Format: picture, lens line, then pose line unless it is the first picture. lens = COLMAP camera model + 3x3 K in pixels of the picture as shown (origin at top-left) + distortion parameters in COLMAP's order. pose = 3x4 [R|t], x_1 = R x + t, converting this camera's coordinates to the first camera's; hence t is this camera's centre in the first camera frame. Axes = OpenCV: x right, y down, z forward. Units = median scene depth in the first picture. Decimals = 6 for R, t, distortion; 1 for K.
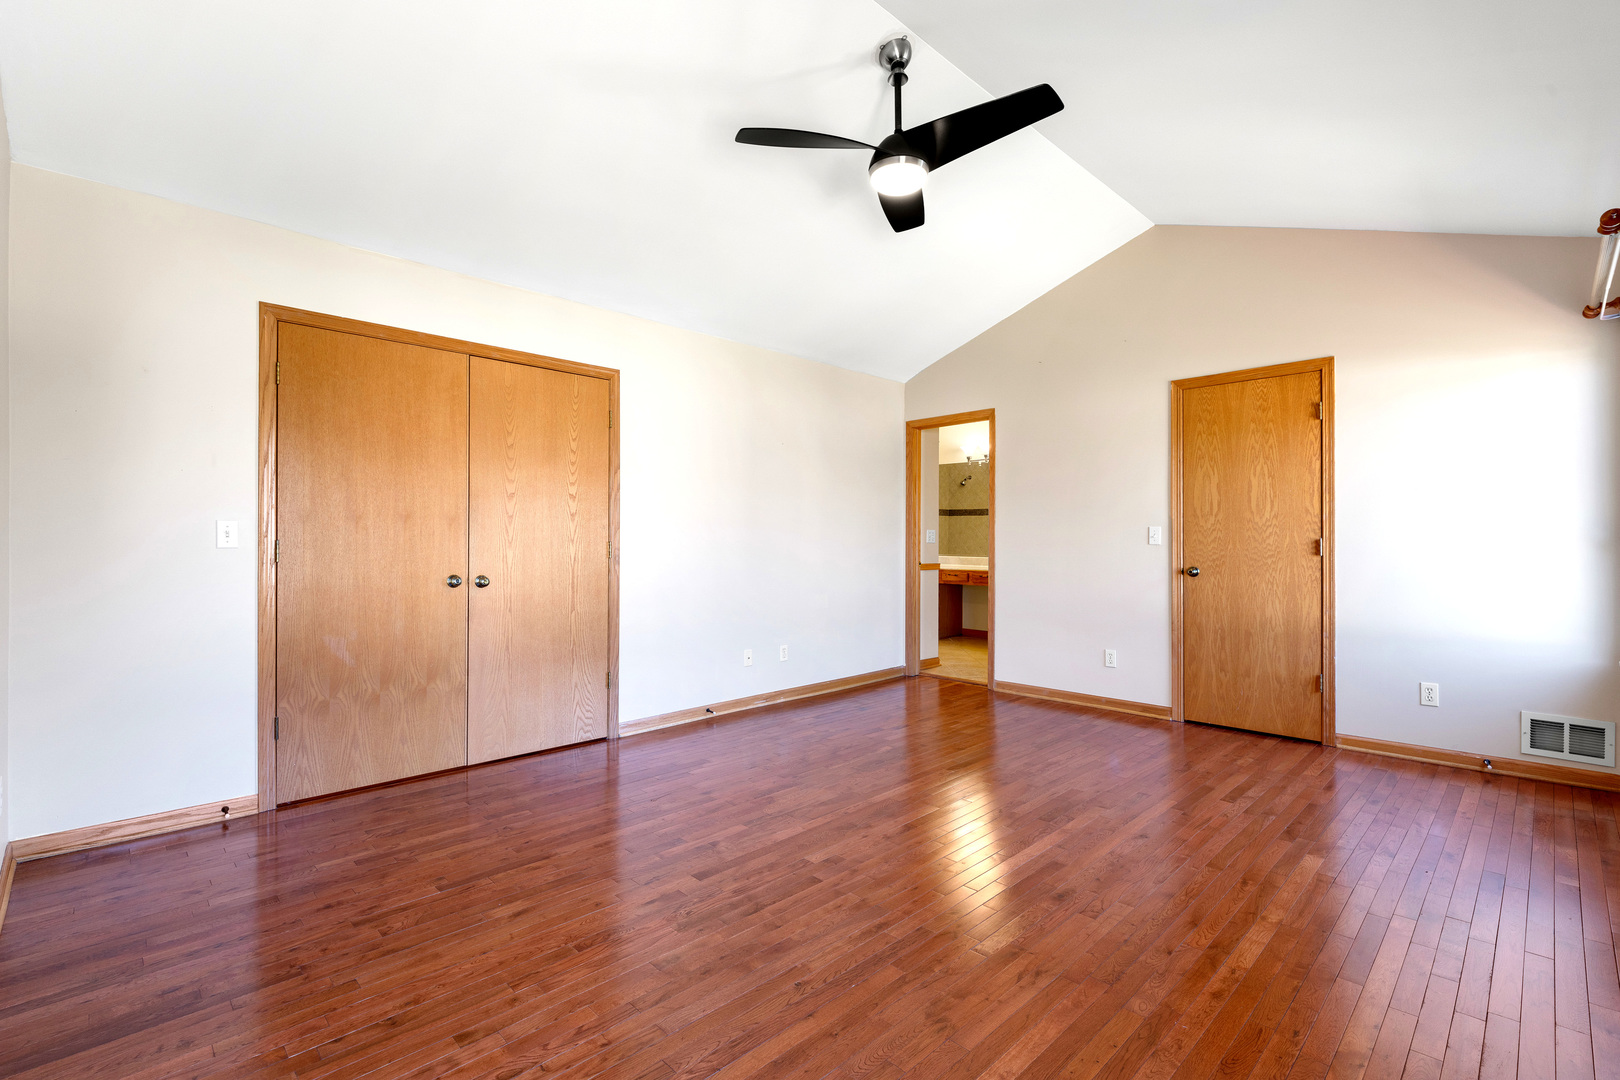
lens RADIAL K [[727.2, 0, 808.8], [0, 727.2, 535.6], [0, 0, 1]] dist [0.010779, -0.000163]
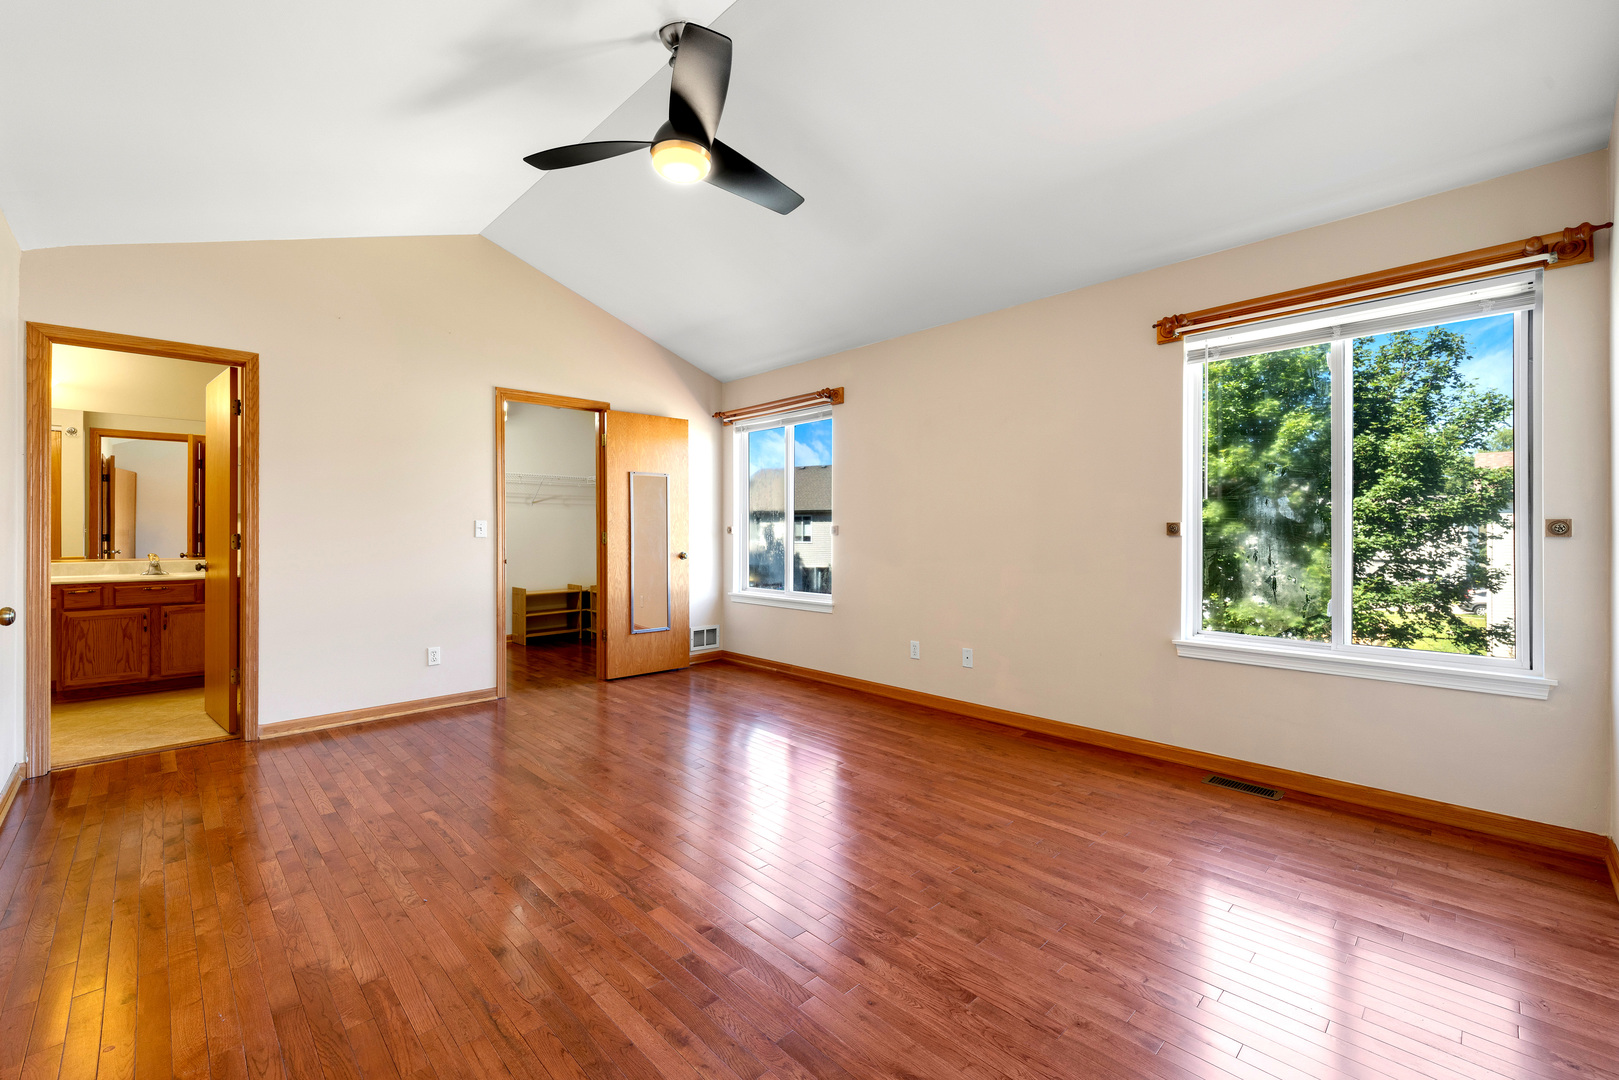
lens RADIAL K [[669.0, 0, 808.1], [0, 669.0, 534.5], [0, 0, 1]] dist [-0.000026, -0.000241]
pose [[0.001478, -0.005068, 0.999986, -0.820703], [-0.004183, 0.999978, 0.005074, 0.001687], [-0.999990, -0.004190, 0.001457, 0.876997]]
